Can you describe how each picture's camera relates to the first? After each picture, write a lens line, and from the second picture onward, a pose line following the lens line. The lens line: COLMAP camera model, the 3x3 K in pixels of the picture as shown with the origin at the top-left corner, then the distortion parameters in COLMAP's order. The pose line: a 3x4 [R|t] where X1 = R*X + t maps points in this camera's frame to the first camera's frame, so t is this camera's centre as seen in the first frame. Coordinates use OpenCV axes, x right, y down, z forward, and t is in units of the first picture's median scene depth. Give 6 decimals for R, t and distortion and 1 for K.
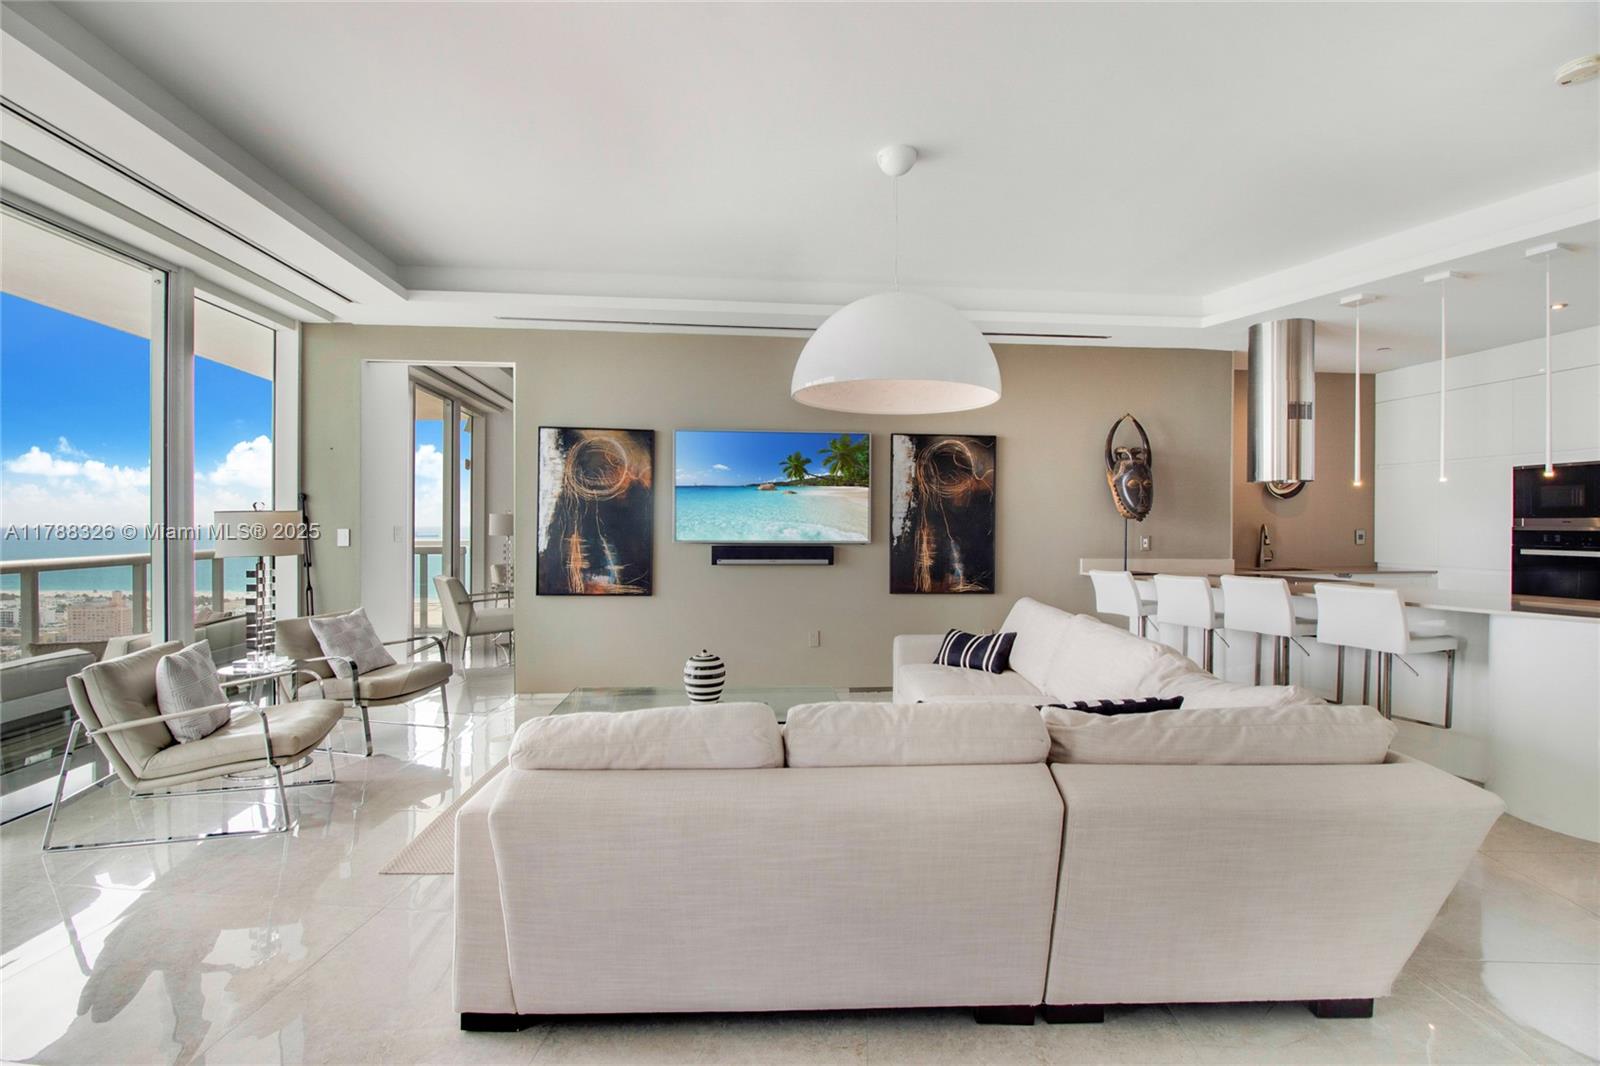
lens RADIAL K [[760.8, 0, 805.6], [0, 760.8, 518.7], [0, 0, 1]] dist [0.000495, -0.002421]
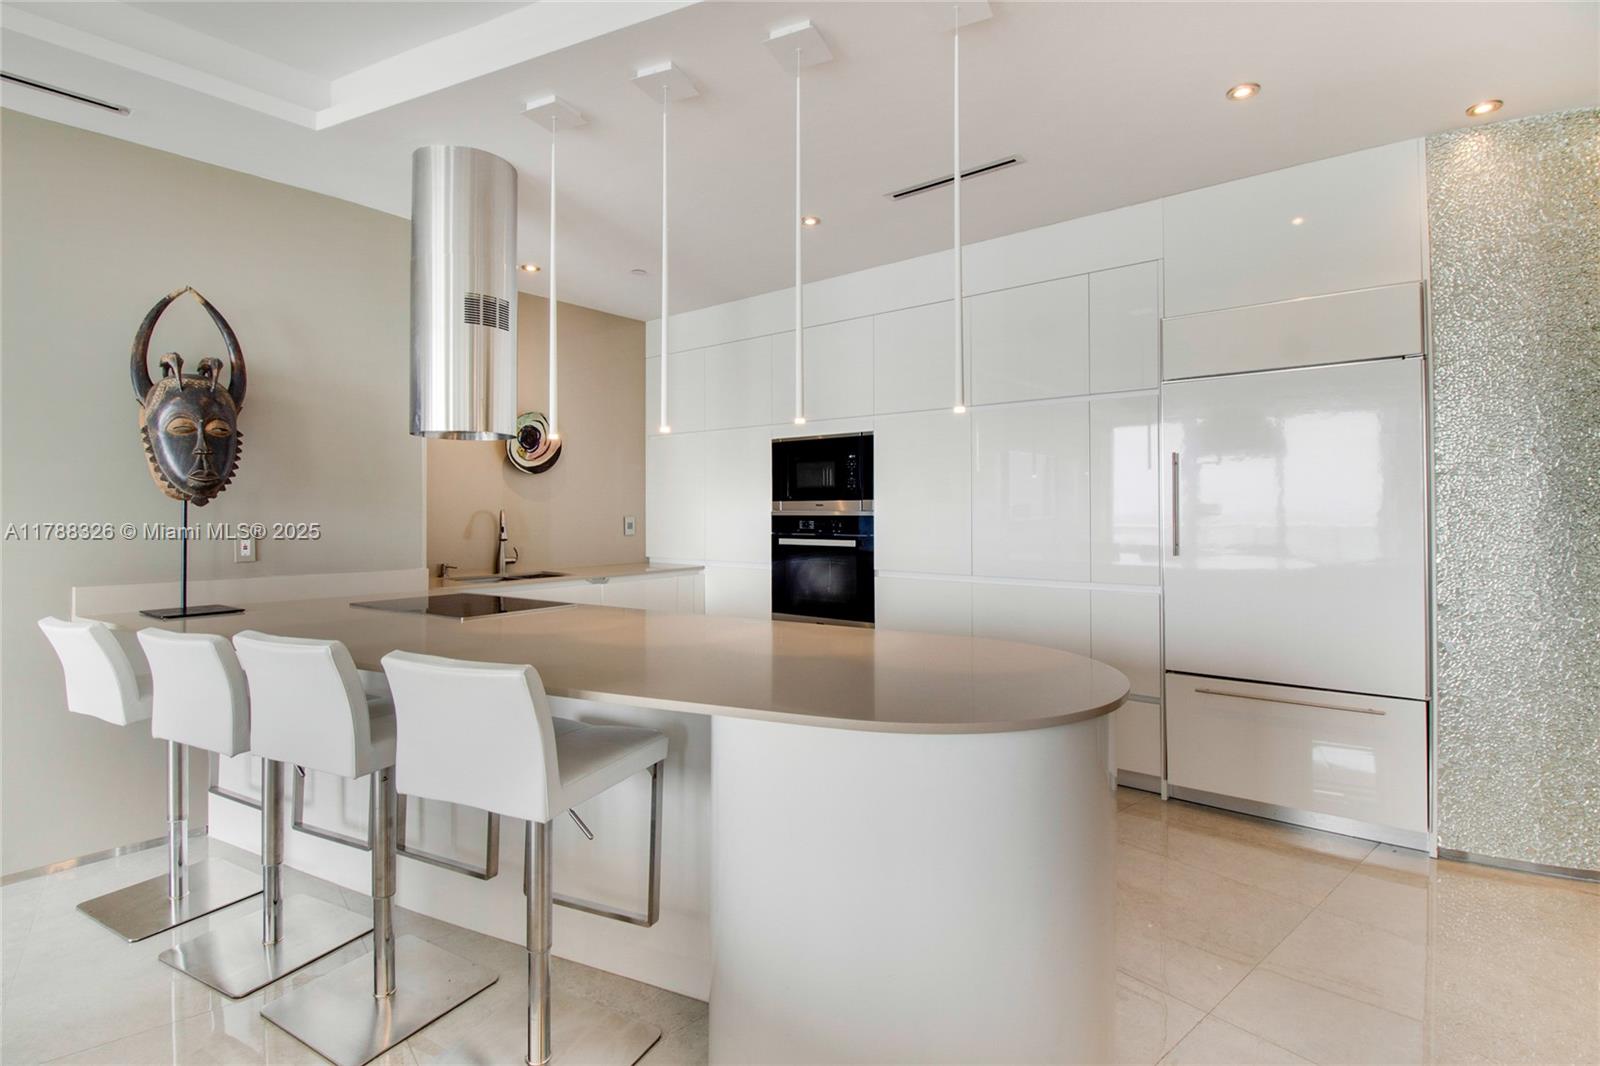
lens RADIAL K [[760.8, 0, 790.5], [0, 760.8, 523.8], [0, 0, 1]] dist [0.000495, -0.002421]
pose [[0.729470, -0.018030, 0.683775, 0.380513], [0.002214, 0.999710, 0.024000, 0.004114], [-0.684009, -0.015993, 0.729298, 0.384246]]
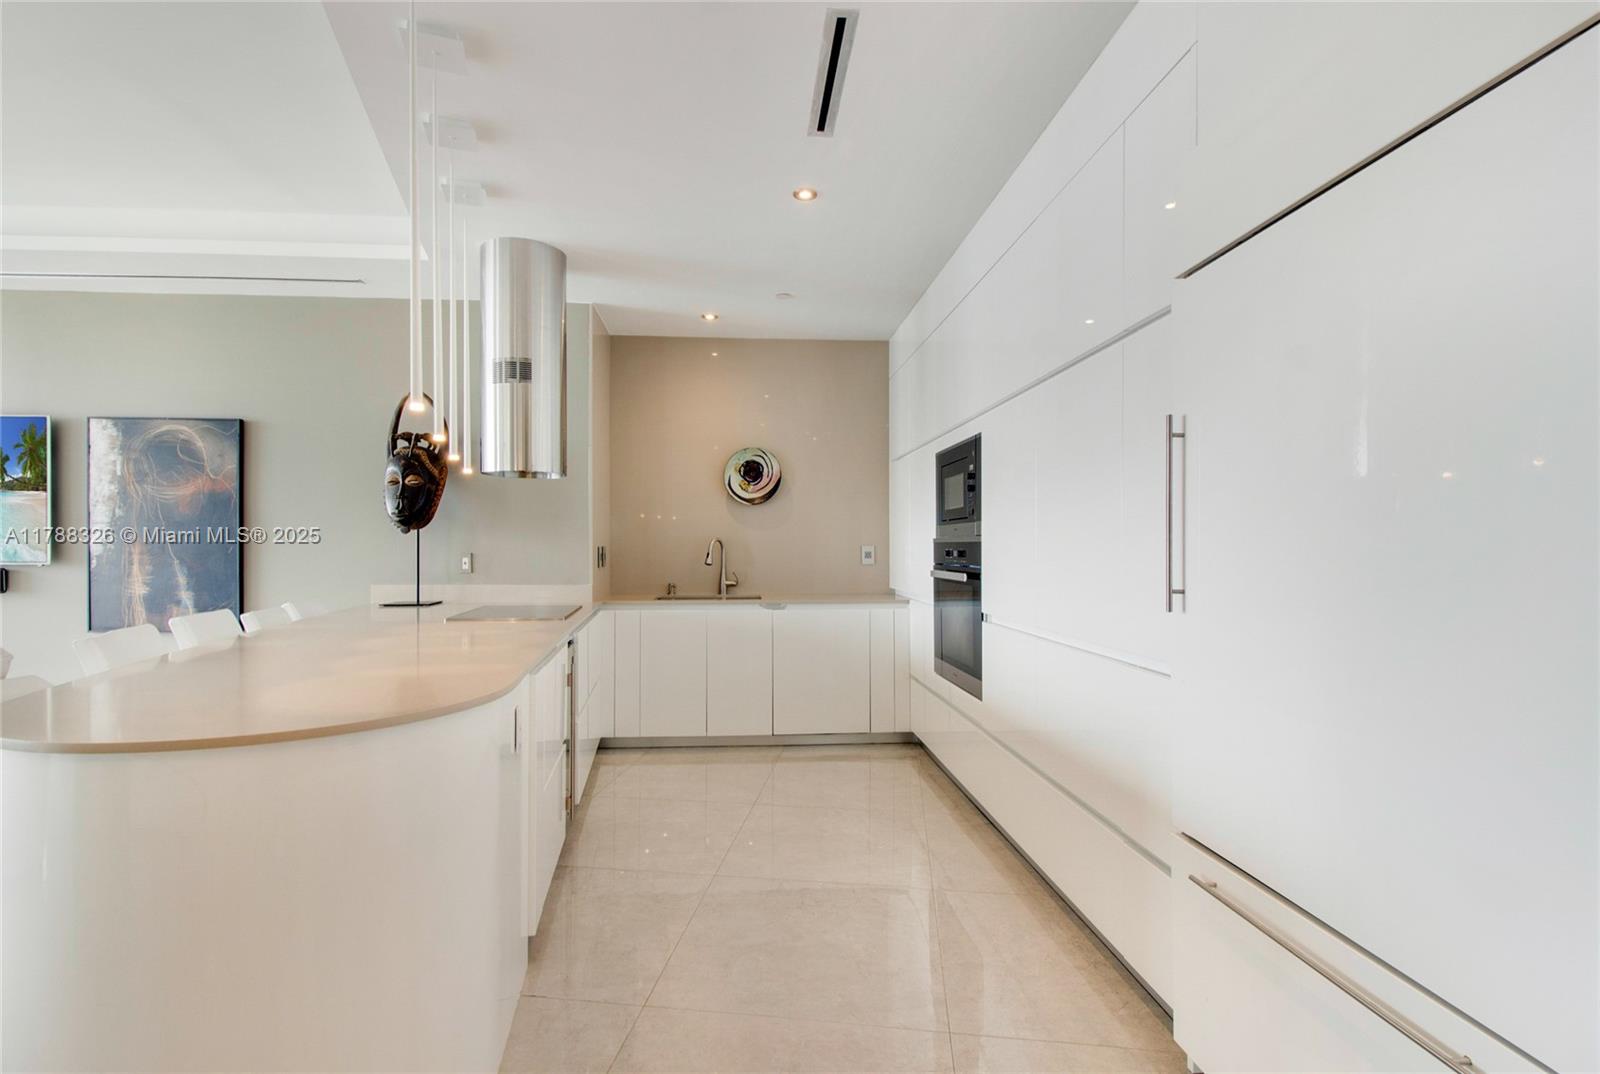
lens RADIAL K [[740.8, 0, 814.3], [0, 740.8, 550.1], [0, 0, 1]] dist [-0.021980, -0.000545]
pose [[0.999344, -0.003711, -0.036011, 0.845356], [0.004020, 0.999956, 0.008518, 0.015078], [0.035978, -0.008658, 0.999315, 0.314295]]
